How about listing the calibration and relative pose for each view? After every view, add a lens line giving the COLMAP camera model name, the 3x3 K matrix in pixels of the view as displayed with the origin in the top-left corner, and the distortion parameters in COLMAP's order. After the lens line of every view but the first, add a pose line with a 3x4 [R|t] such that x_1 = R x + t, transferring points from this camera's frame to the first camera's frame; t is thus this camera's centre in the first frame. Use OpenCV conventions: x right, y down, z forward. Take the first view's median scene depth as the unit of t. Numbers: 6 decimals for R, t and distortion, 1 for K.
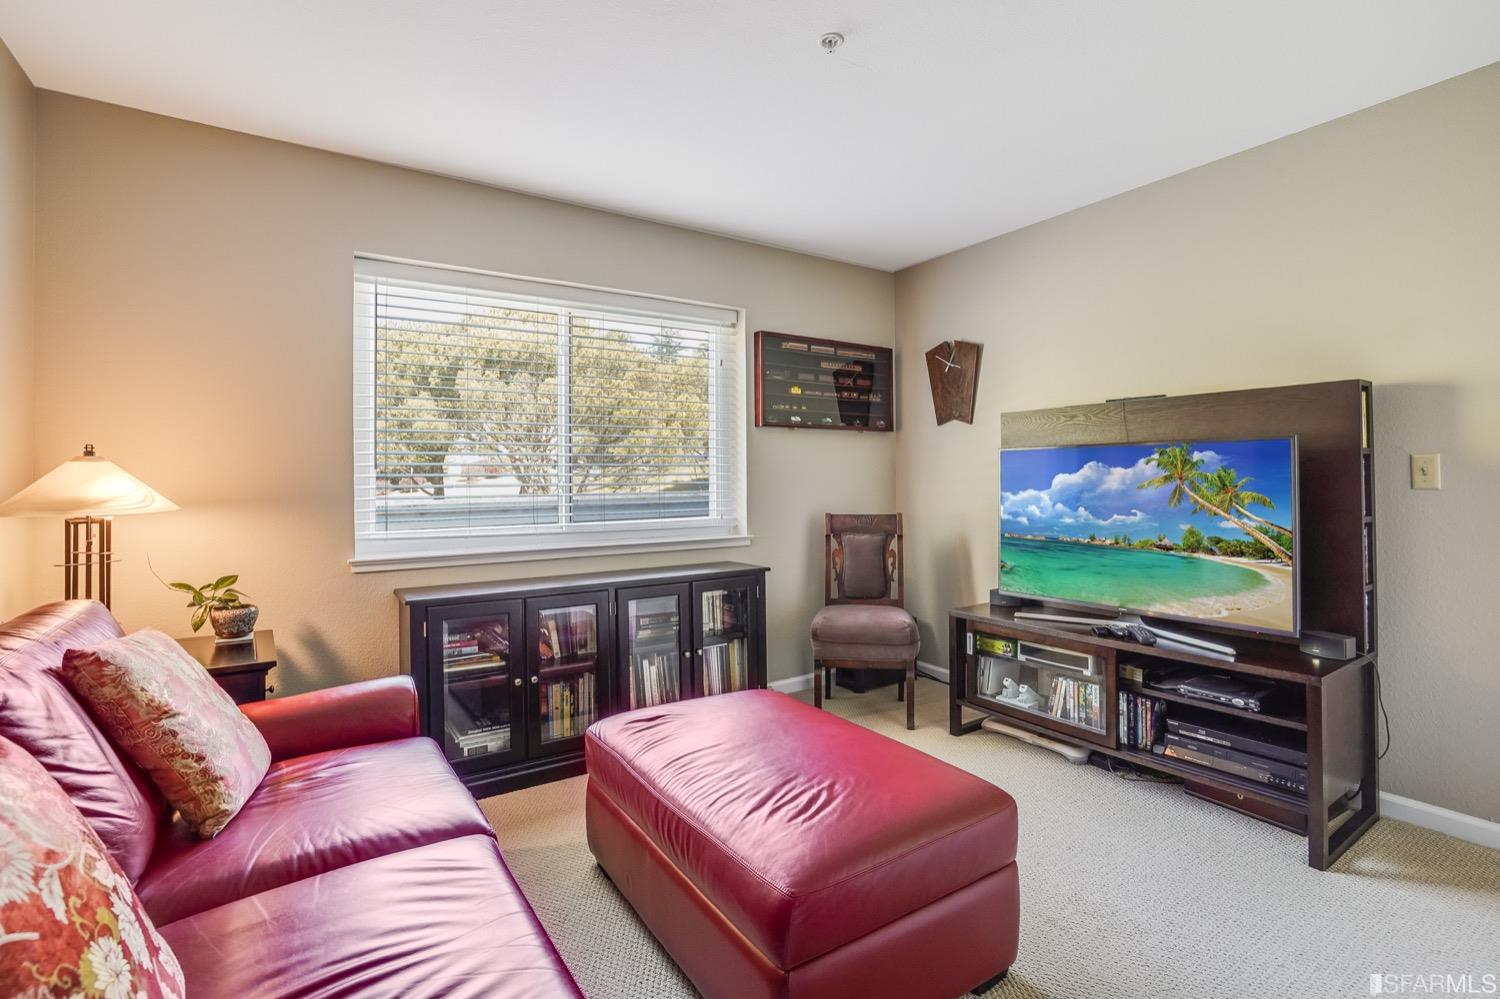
lens RADIAL K [[693.9, 0, 745.0], [0, 693.9, 496.4], [0, 0, 1]] dist [-0.054241, 0.021291]
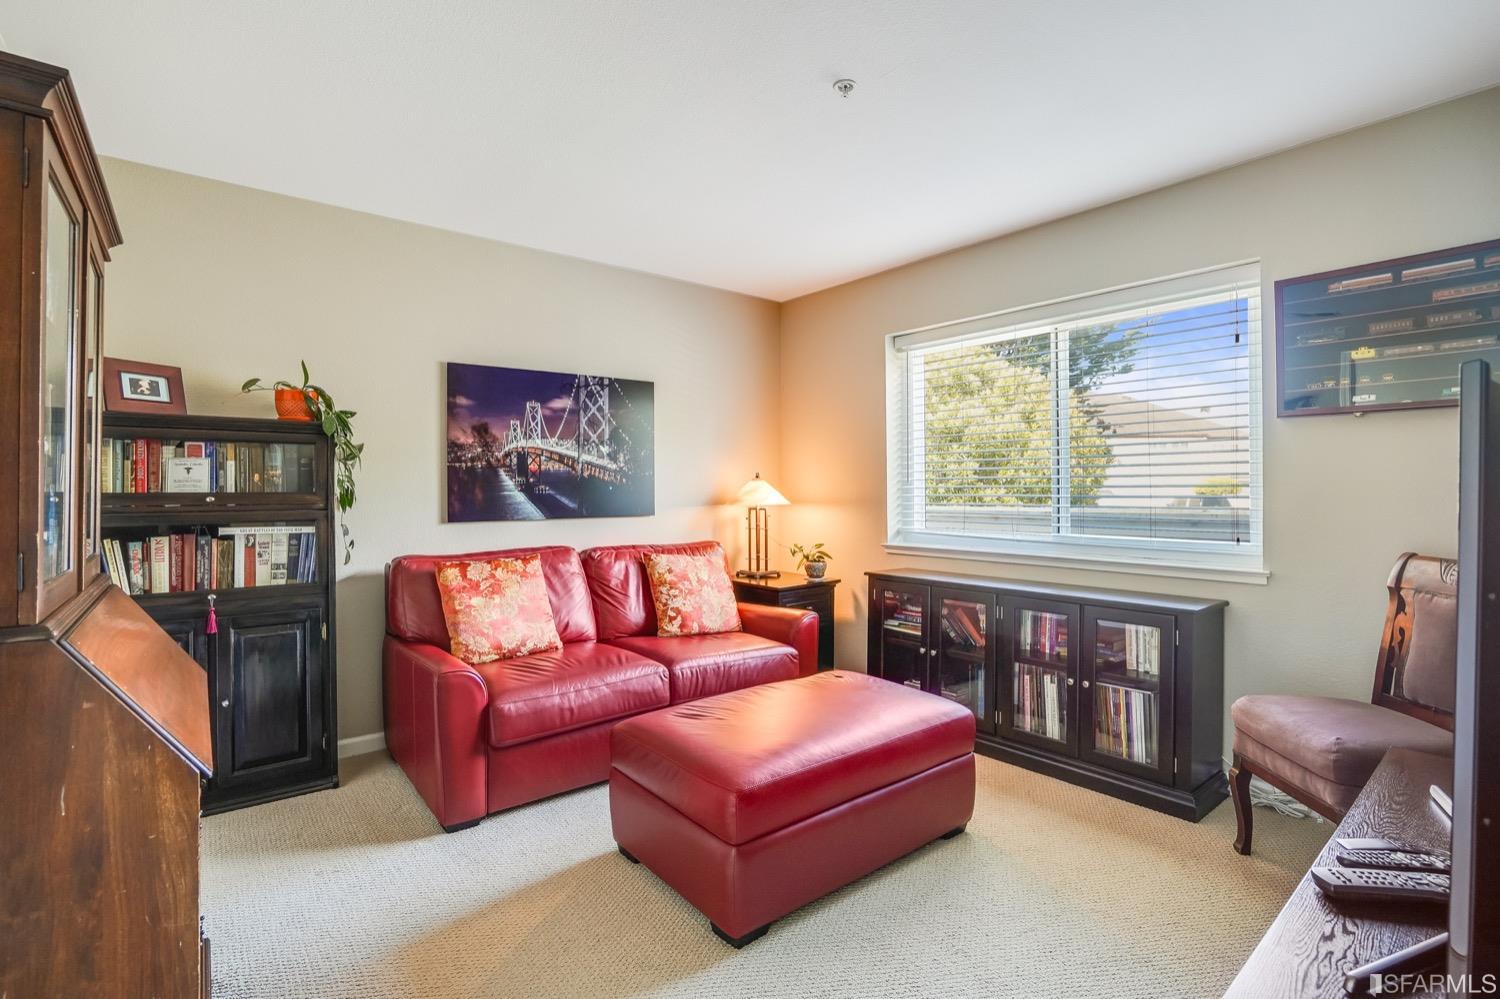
lens RADIAL K [[693.9, 0, 745.0], [0, 693.9, 496.4], [0, 0, 1]] dist [-0.054241, 0.021291]
pose [[0.090582, 0.016341, -0.995755, 0.780054], [-0.025958, 0.999564, 0.014042, -0.020066], [0.995551, 0.024576, 0.090967, 0.476061]]
